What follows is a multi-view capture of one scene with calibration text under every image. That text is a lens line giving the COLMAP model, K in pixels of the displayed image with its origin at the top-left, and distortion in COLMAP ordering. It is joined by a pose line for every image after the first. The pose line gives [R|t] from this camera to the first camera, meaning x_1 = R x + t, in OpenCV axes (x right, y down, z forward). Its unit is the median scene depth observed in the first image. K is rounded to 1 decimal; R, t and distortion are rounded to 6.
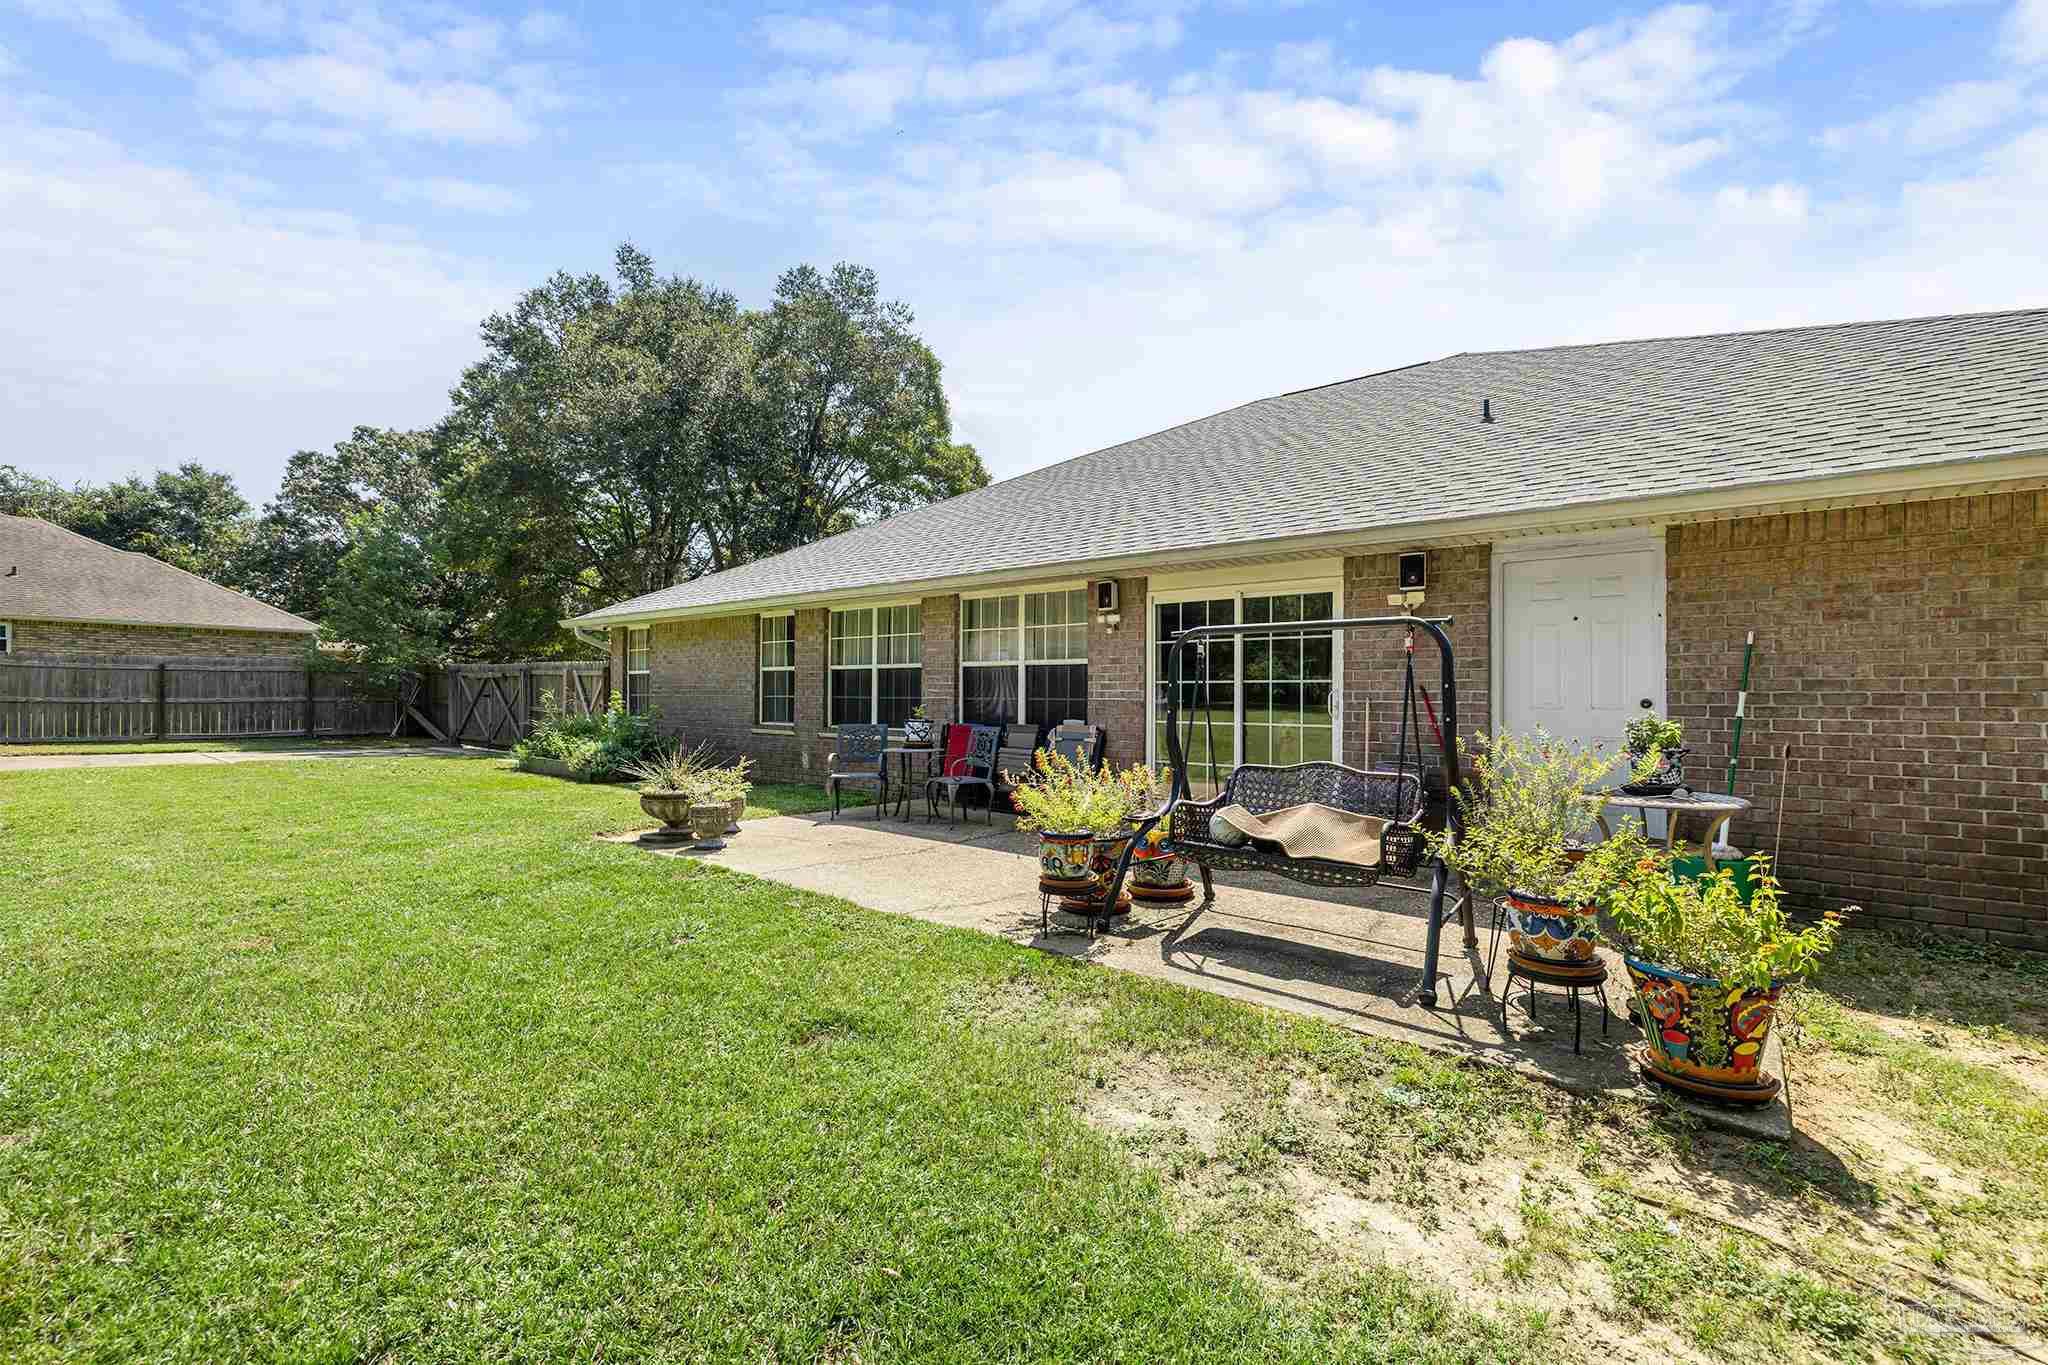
lens RADIAL K [[909.7, 0, 1024.0], [0, 909.7, 682.5], [0, 0, 1]] dist [0.032607, 0.000182]
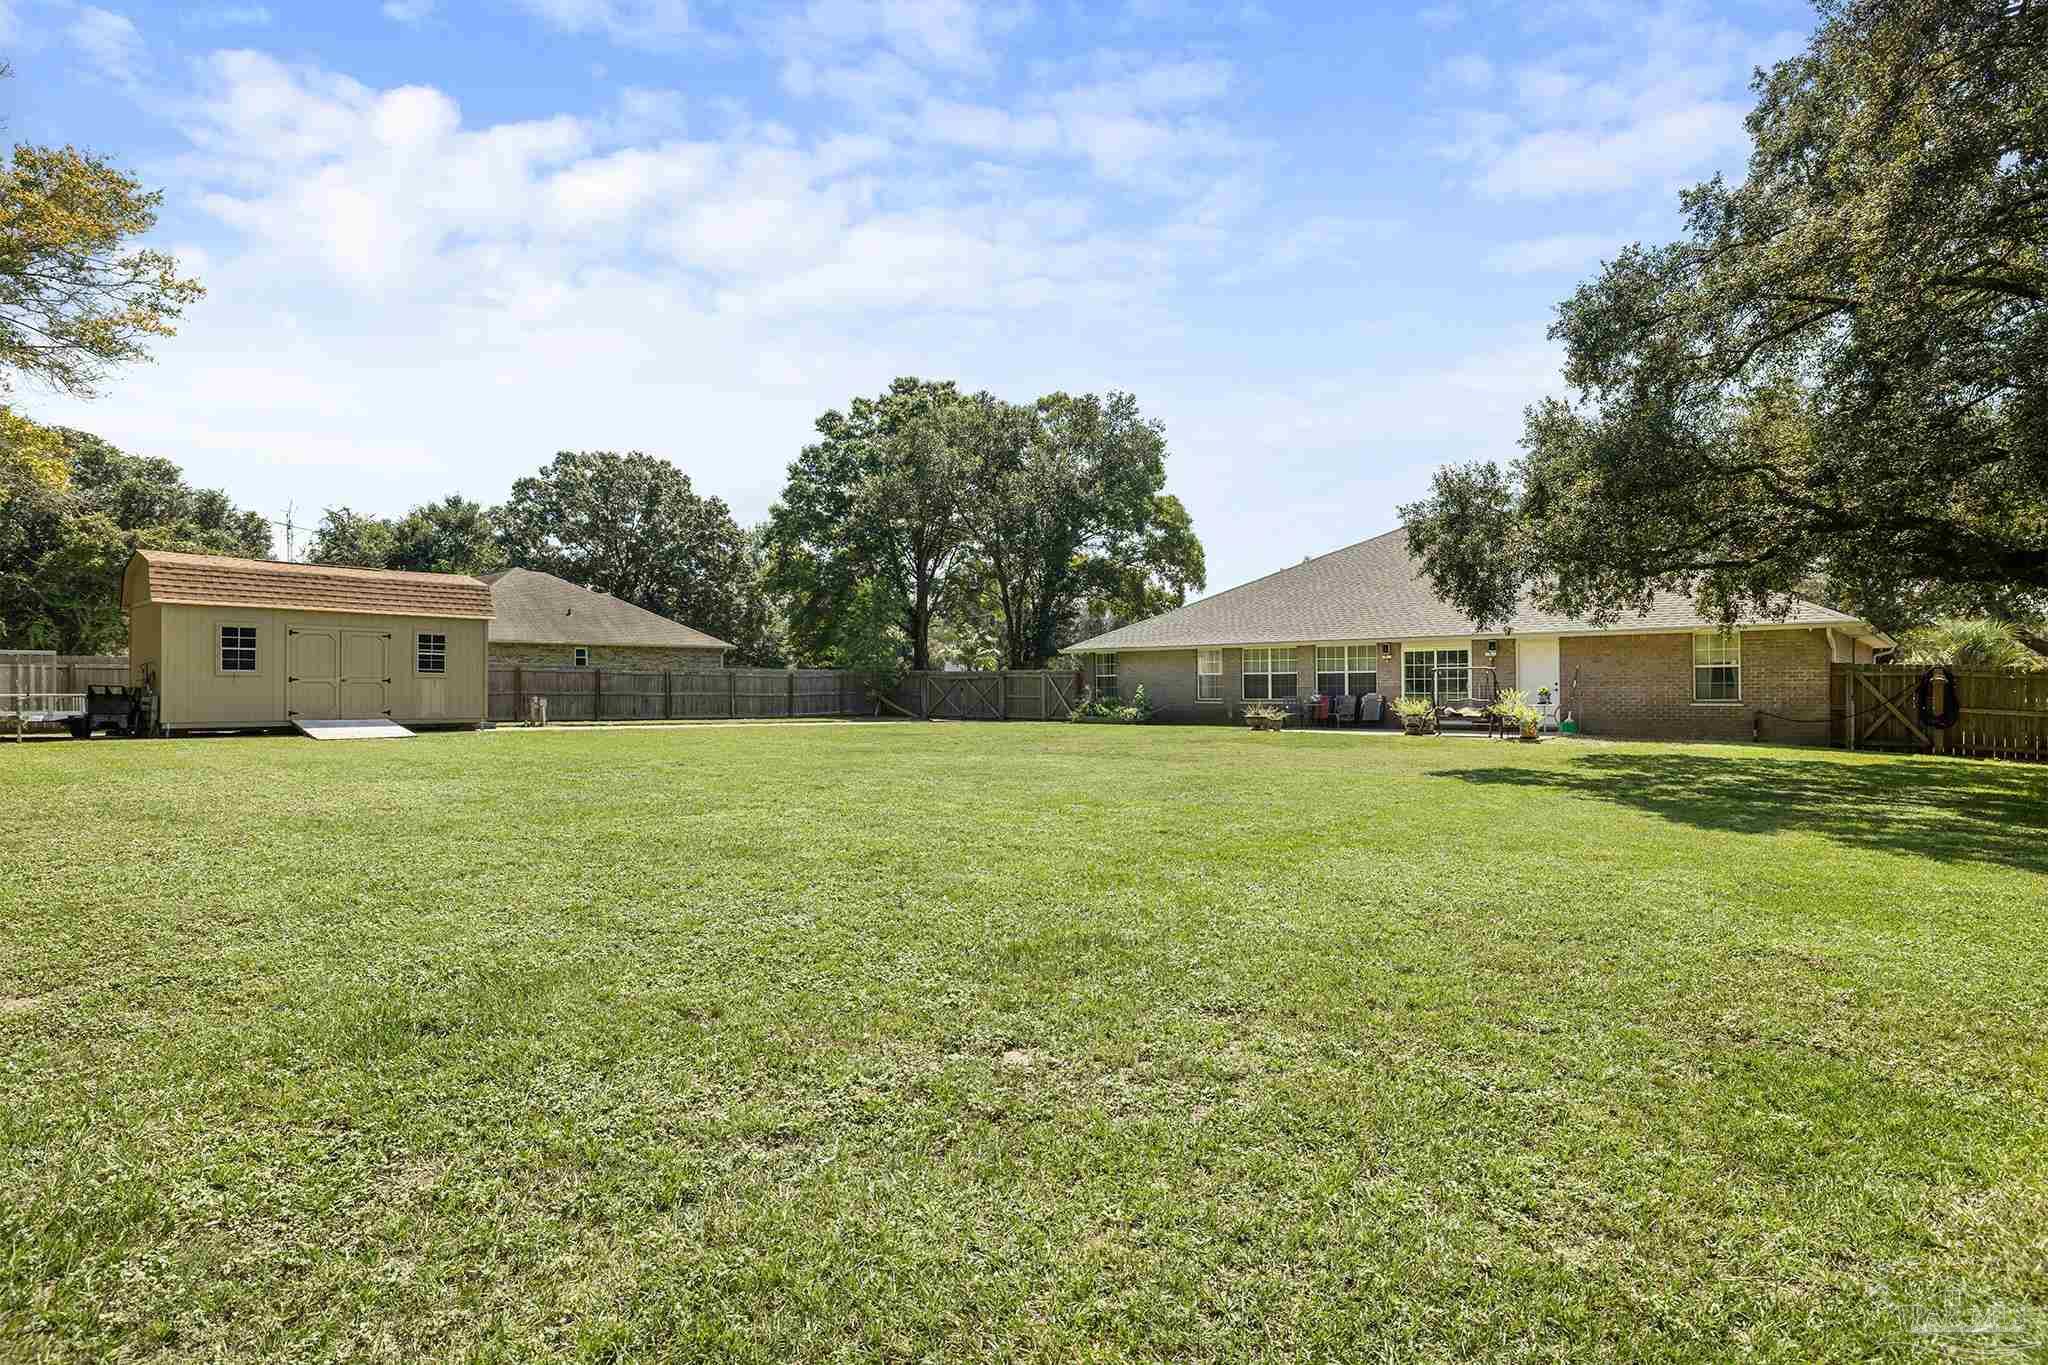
lens RADIAL K [[1100.6, 0, 1024.0], [0, 1100.6, 682.5], [0, 0, 1]] dist [0.000069, -0.000009]
pose [[0.999213, -0.013503, -0.037303, -0.722630], [0.013913, 0.999845, 0.010746, -0.035027], [0.037152, -0.011256, 0.999246, -1.957919]]
